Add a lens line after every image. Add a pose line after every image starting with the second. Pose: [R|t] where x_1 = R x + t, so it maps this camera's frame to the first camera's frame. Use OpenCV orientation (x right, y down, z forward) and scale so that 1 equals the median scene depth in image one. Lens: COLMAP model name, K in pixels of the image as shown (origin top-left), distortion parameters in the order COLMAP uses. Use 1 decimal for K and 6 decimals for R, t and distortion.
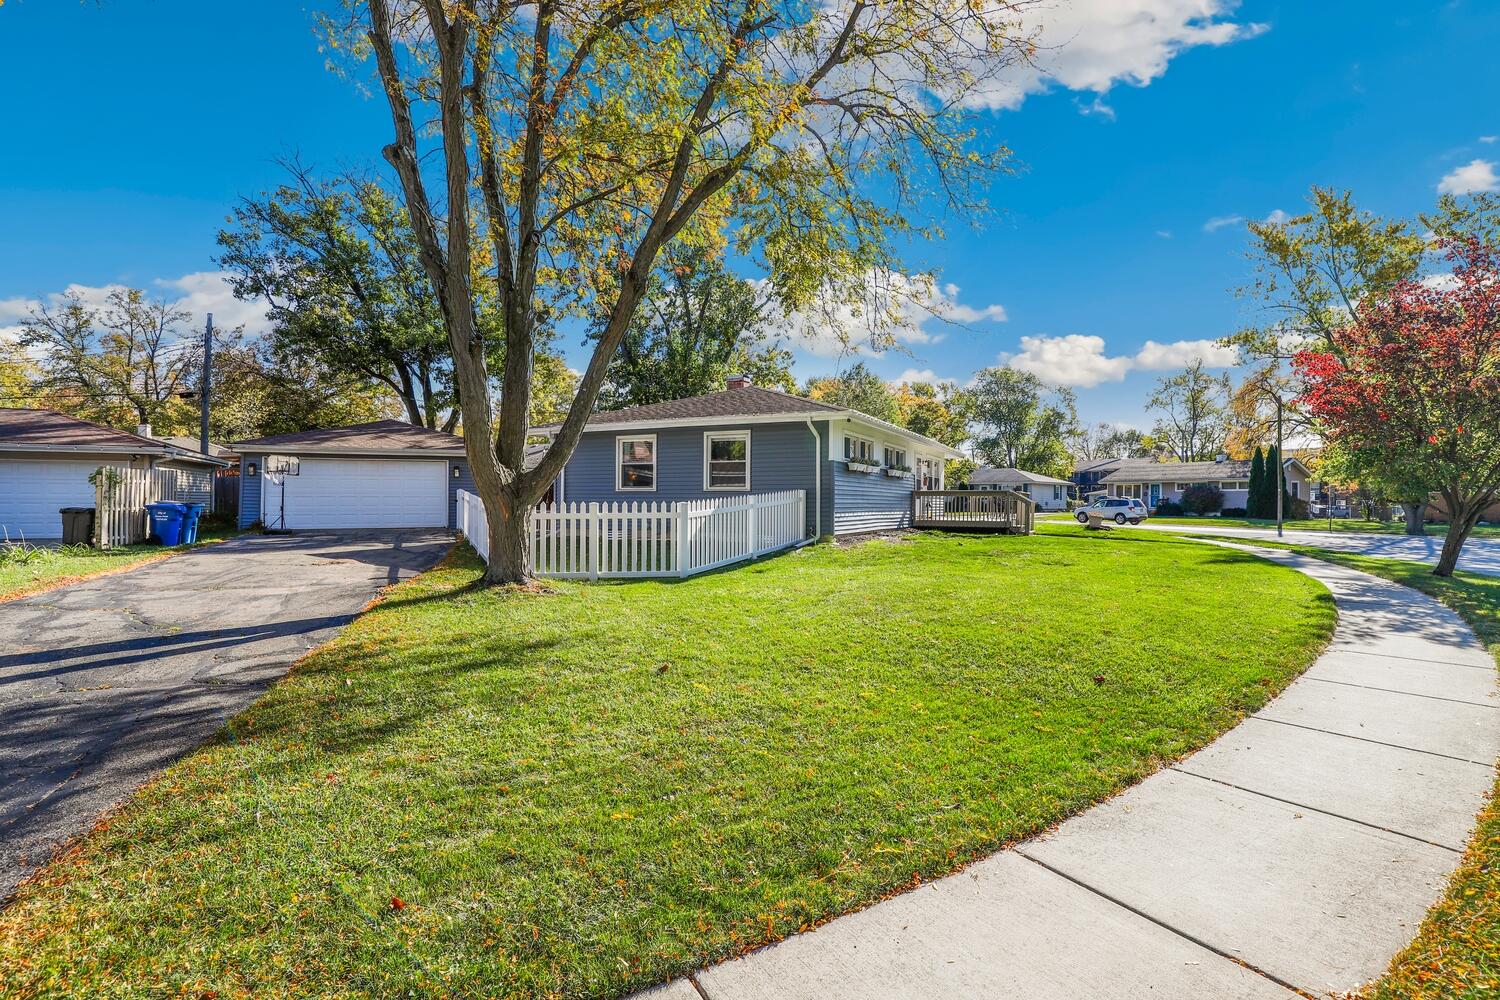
lens RADIAL K [[659.7, 0, 750.0], [0, 659.7, 500.0], [0, 0, 1]] dist [-0.020248, 0.000337]
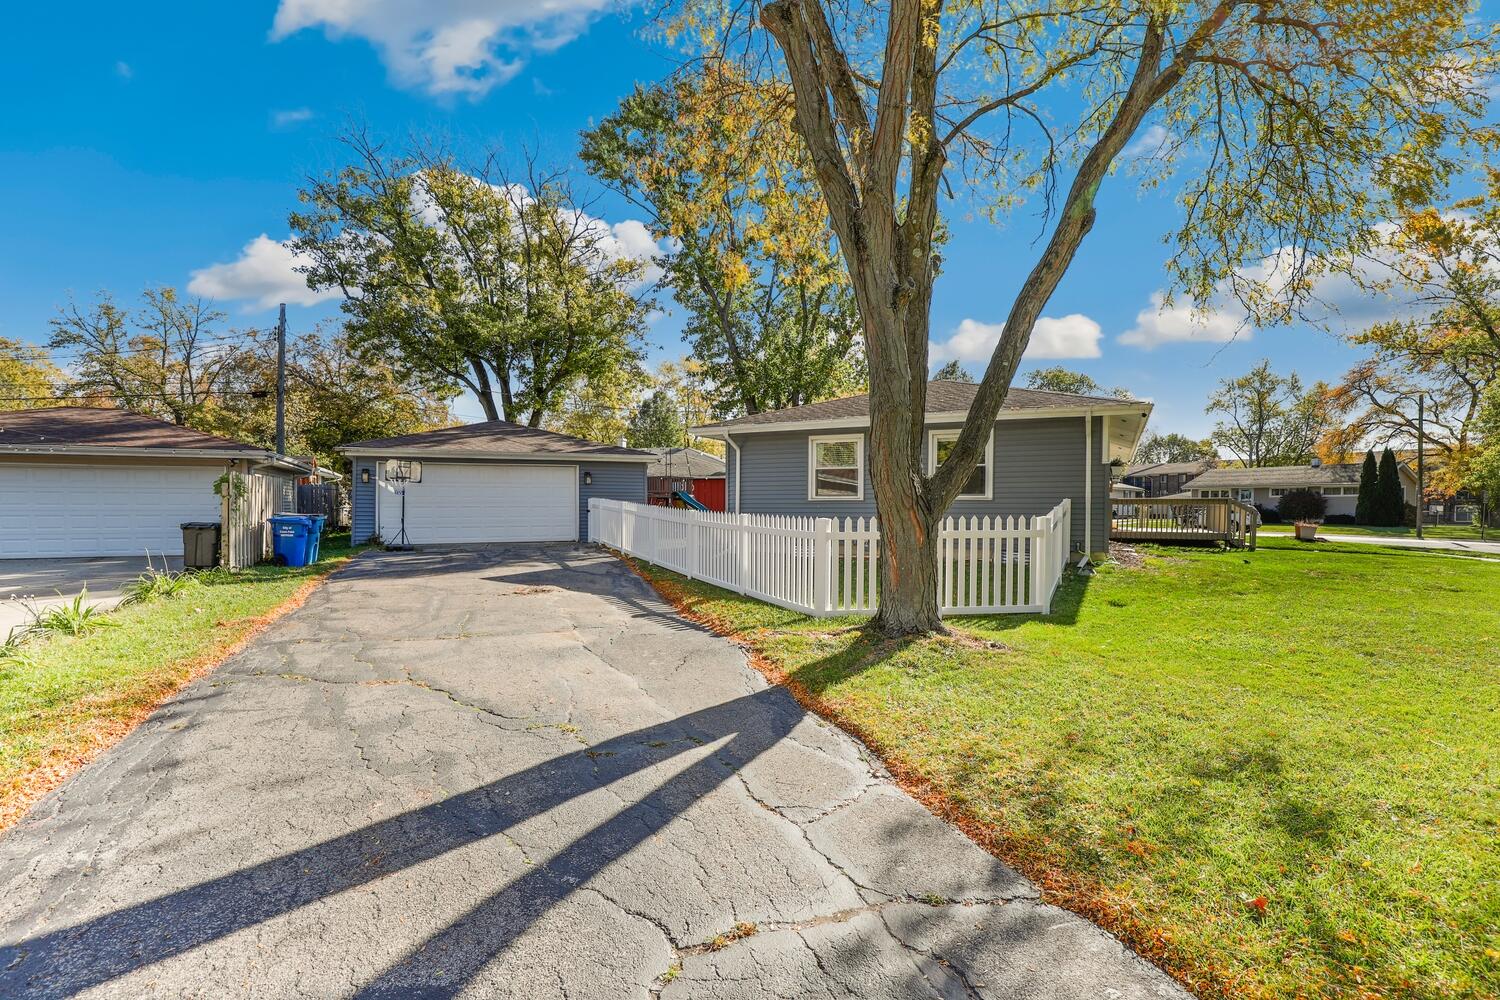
lens RADIAL K [[659.0, 0, 761.3], [0, 659.0, 522.0], [0, 0, 1]] dist [-0.018684, -0.000415]
pose [[0.999996, -0.002697, -0.000768, -0.137098], [0.002715, 0.999703, 0.024215, -0.003060], [0.000703, -0.024217, 0.999706, 0.071928]]
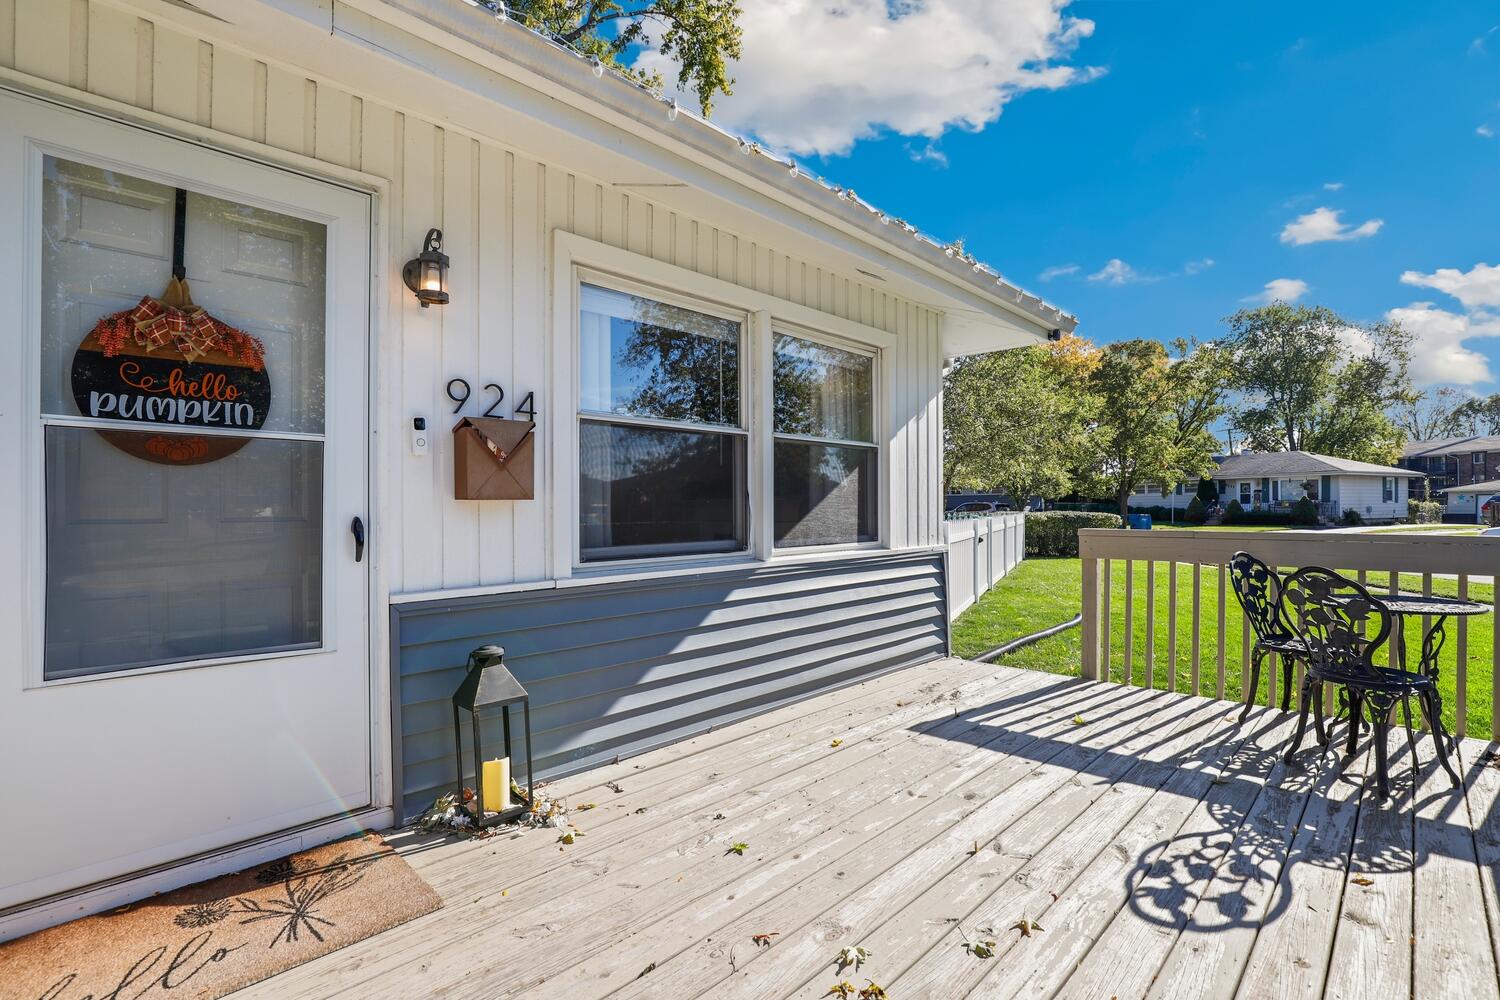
lens RADIAL K [[706.3, 0, 768.0], [0, 706.3, 499.0], [0, 0, 1]] dist [-0.002384, -0.000118]
pose [[0.966514, -0.015790, -0.256127, 0.230240], [0.014020, 0.999864, -0.008737, -0.012831], [0.256230, 0.004854, 0.966604, 0.610450]]
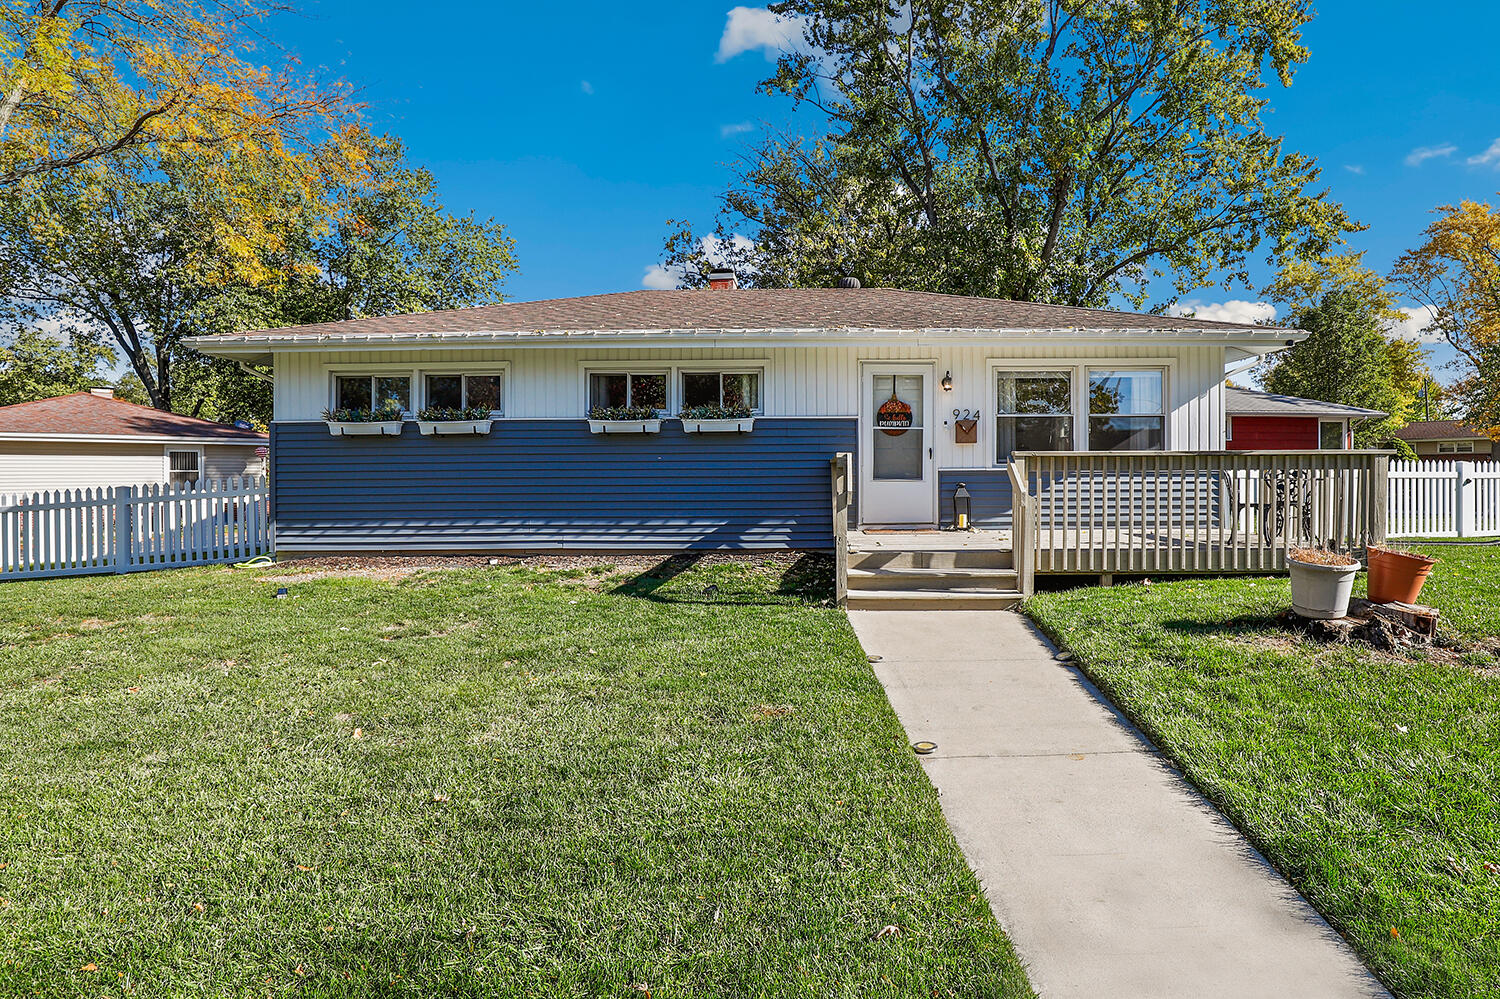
lens RADIAL K [[727.8, 0, 797.7], [0, 727.8, 477.9], [0, 0, 1]] dist [-0.002440, -0.000099]
pose [[0.449202, -0.012420, -0.893344, 0.398724], [0.011001, 0.999904, -0.008370, 0.000947], [0.893362, -0.006068, 0.449296, 0.496902]]
